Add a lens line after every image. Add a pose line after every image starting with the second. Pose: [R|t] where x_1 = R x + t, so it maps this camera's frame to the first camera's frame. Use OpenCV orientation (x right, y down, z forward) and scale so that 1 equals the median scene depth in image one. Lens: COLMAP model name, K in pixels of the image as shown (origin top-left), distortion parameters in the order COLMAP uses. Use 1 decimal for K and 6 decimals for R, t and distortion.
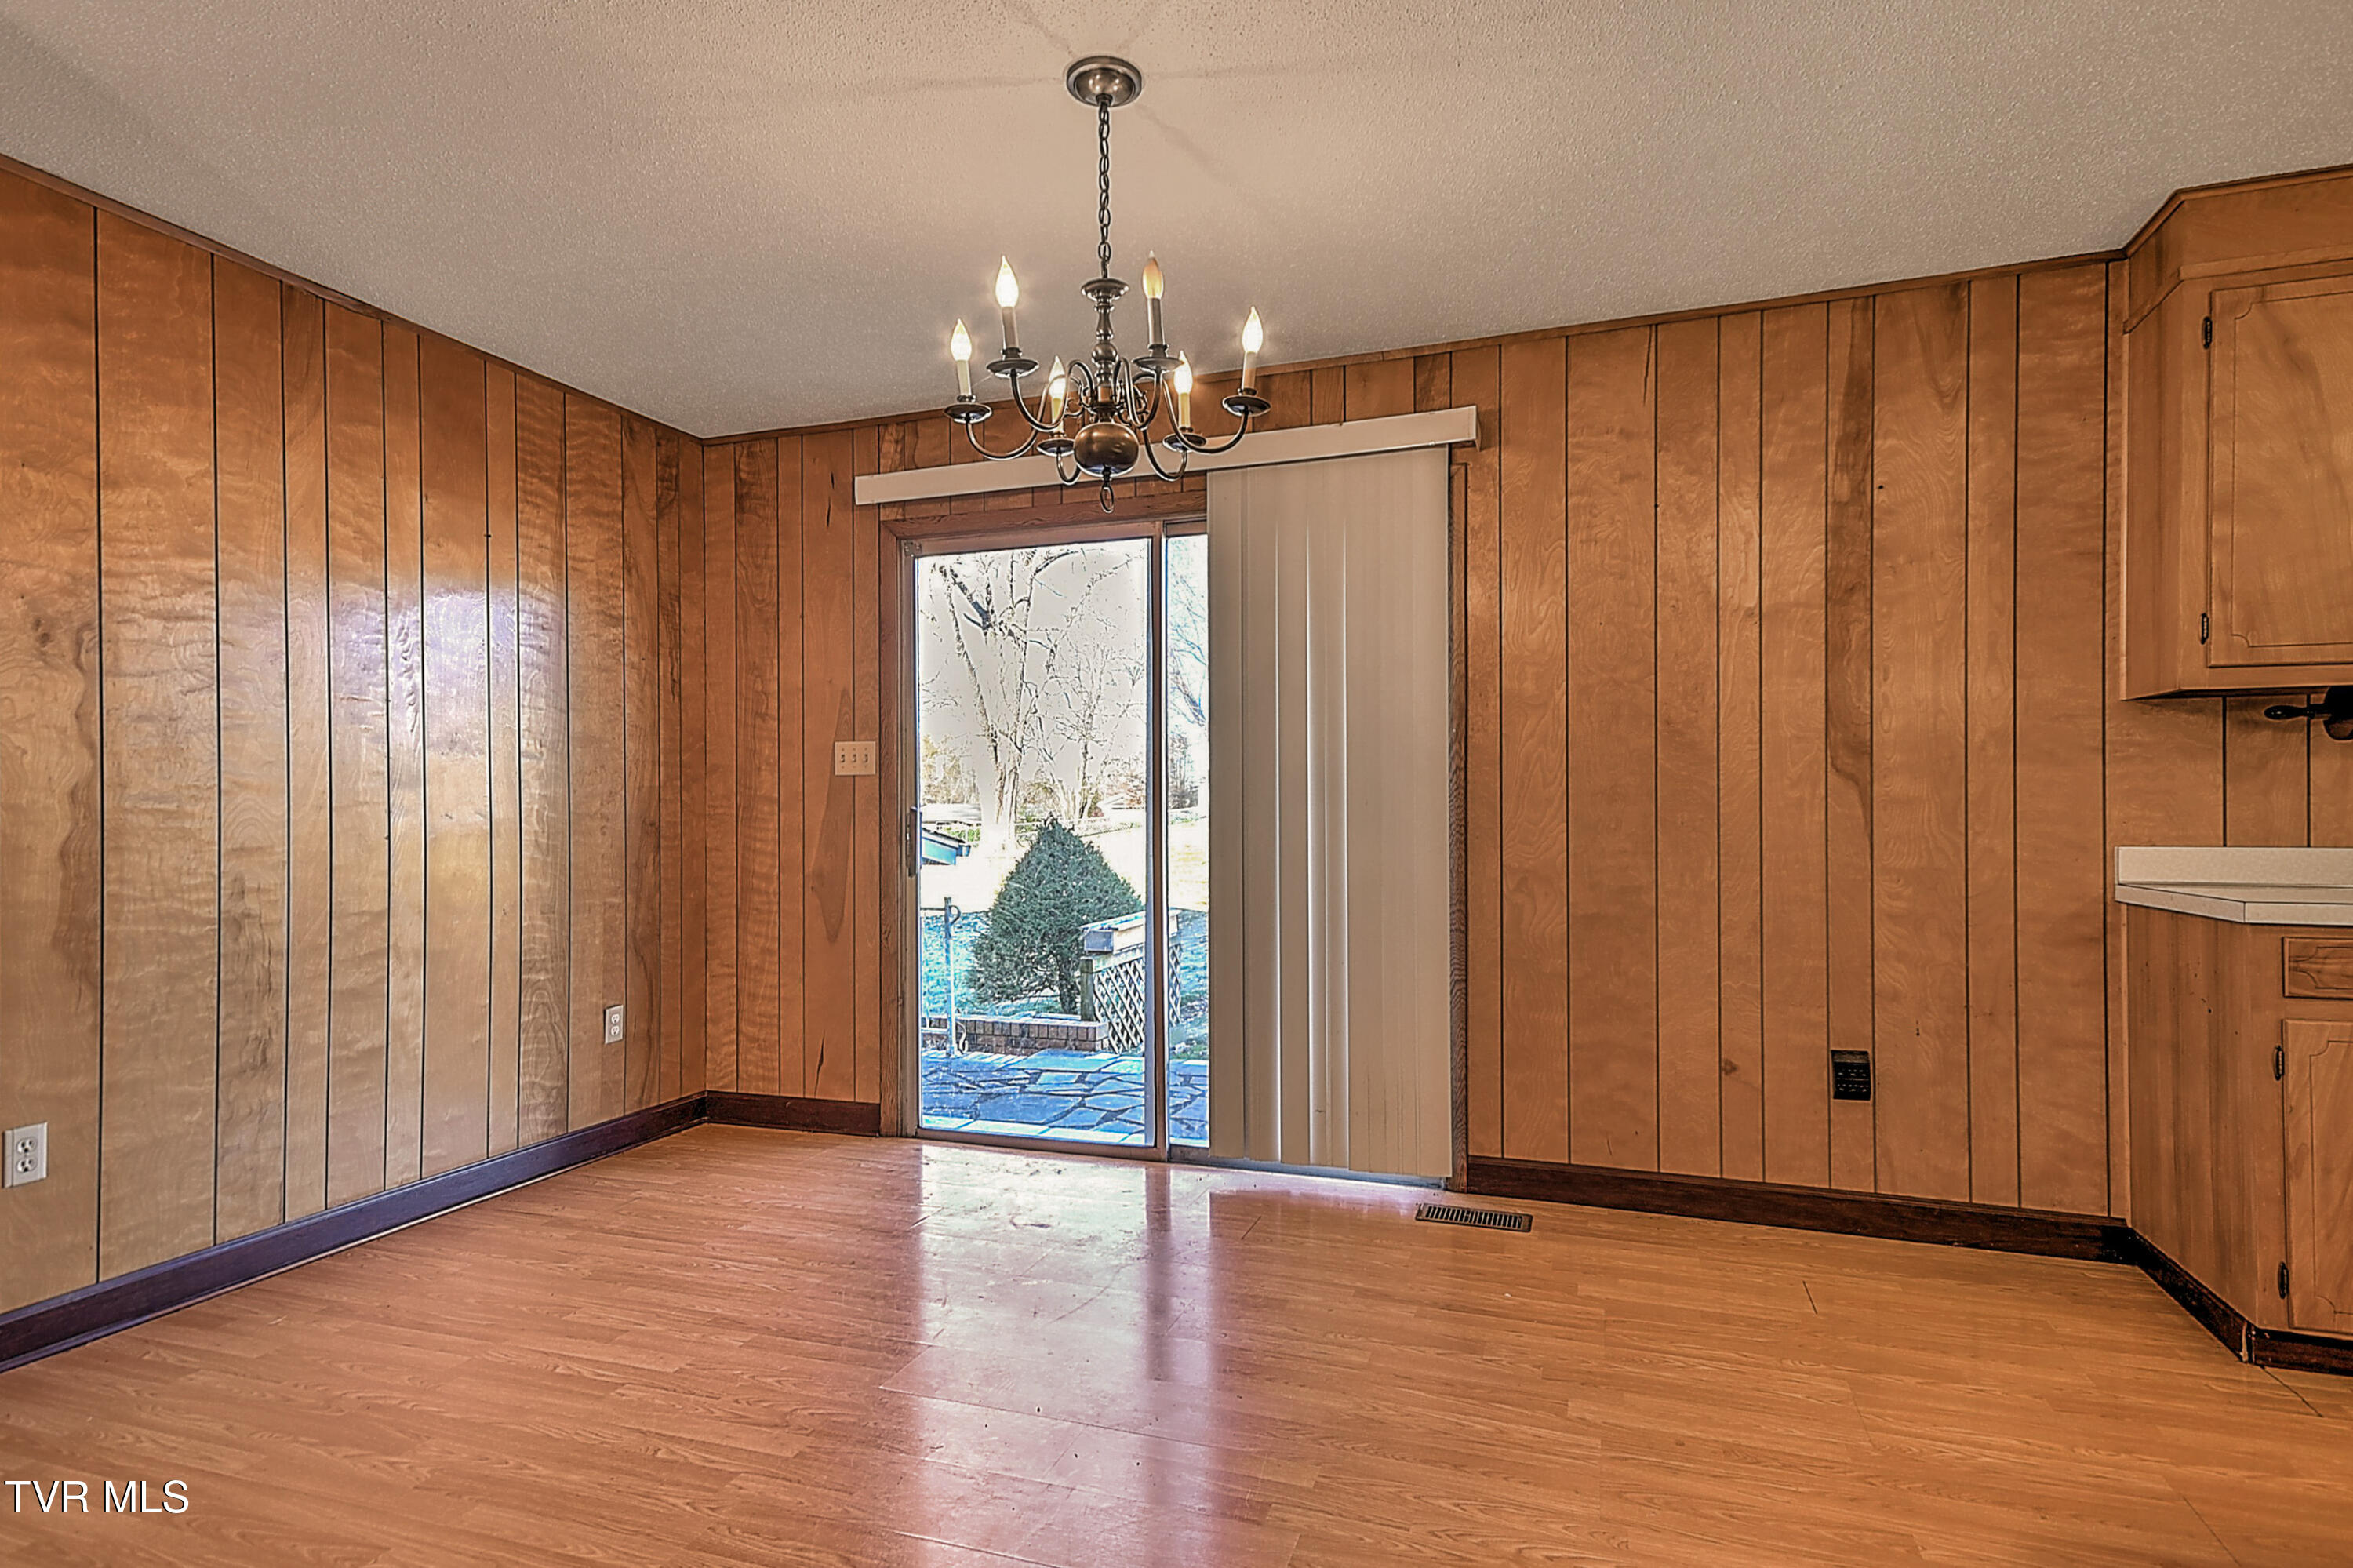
lens RADIAL K [[1252.5, 0, 1176.9], [0, 1252.5, 814.9], [0, 0, 1]] dist [0.004040, 0.000427]
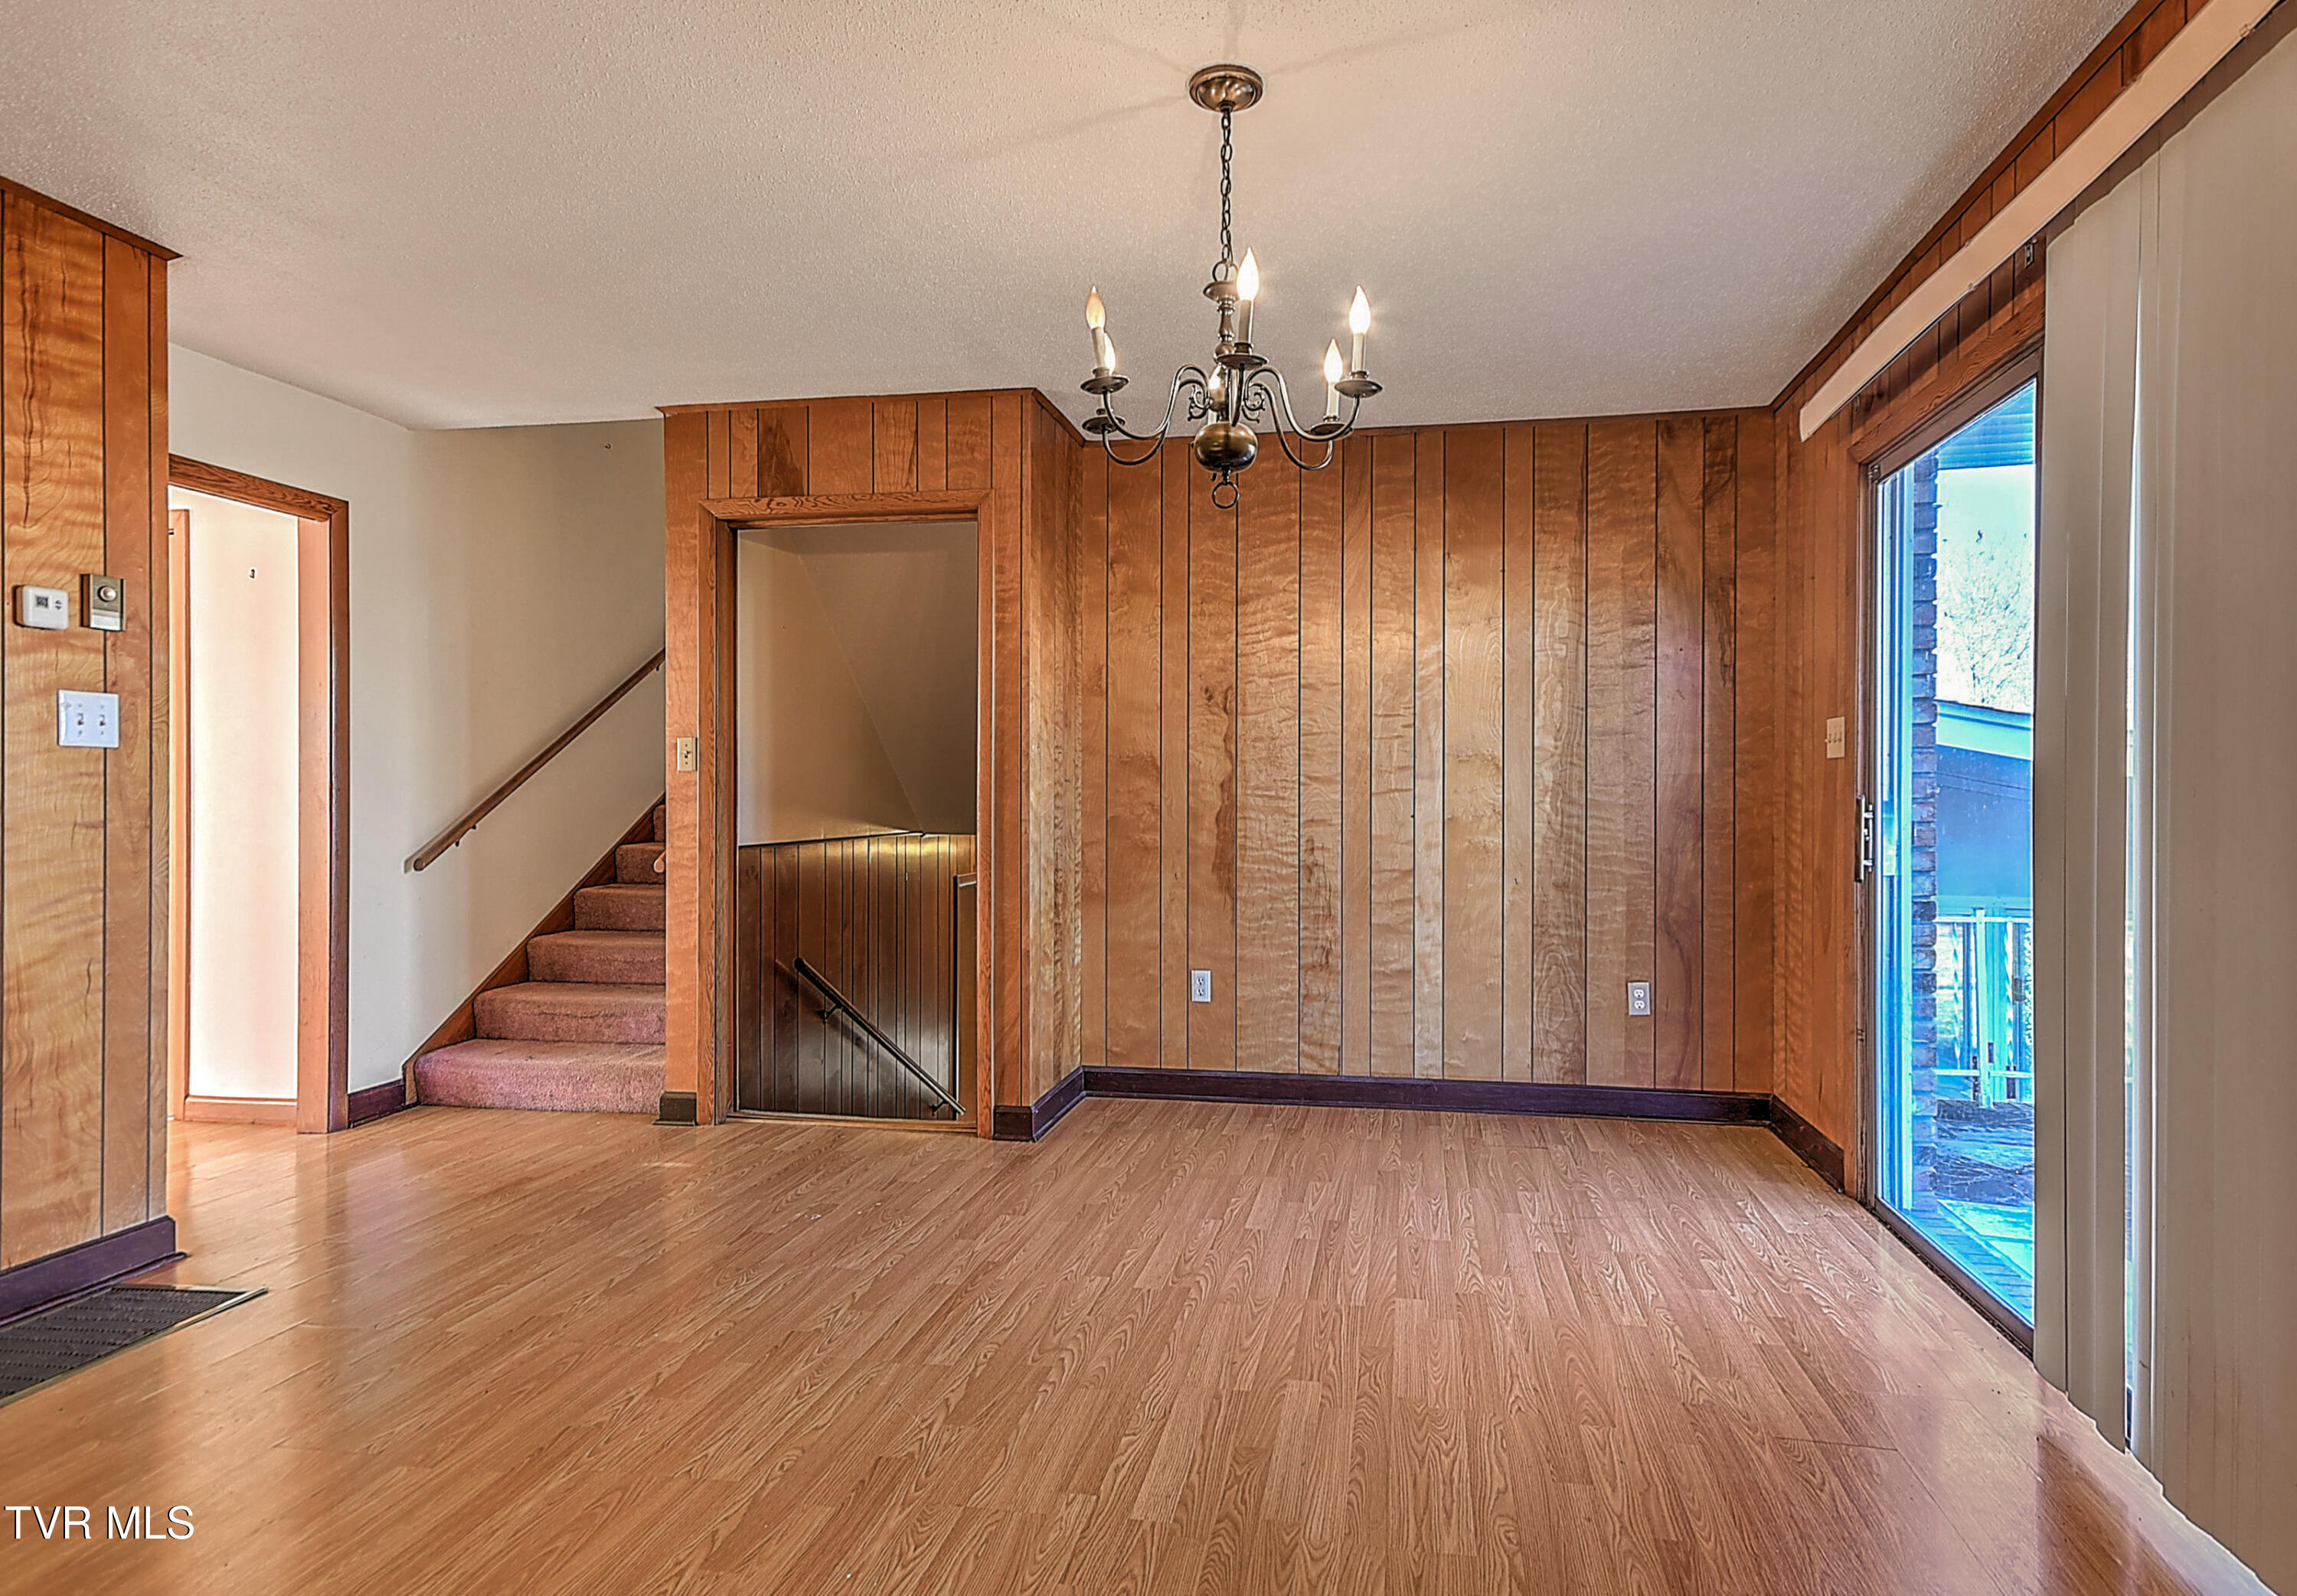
lens RADIAL K [[1197.7, 0, 1148.5], [0, 1197.7, 798.0], [0, 0, 1]] dist [-0.002872, -0.000183]
pose [[0.127538, 0.004920, -0.991821, 0.607054], [-0.008794, 0.999954, 0.003830, -0.003719], [0.991795, 0.008234, 0.127575, 0.552659]]
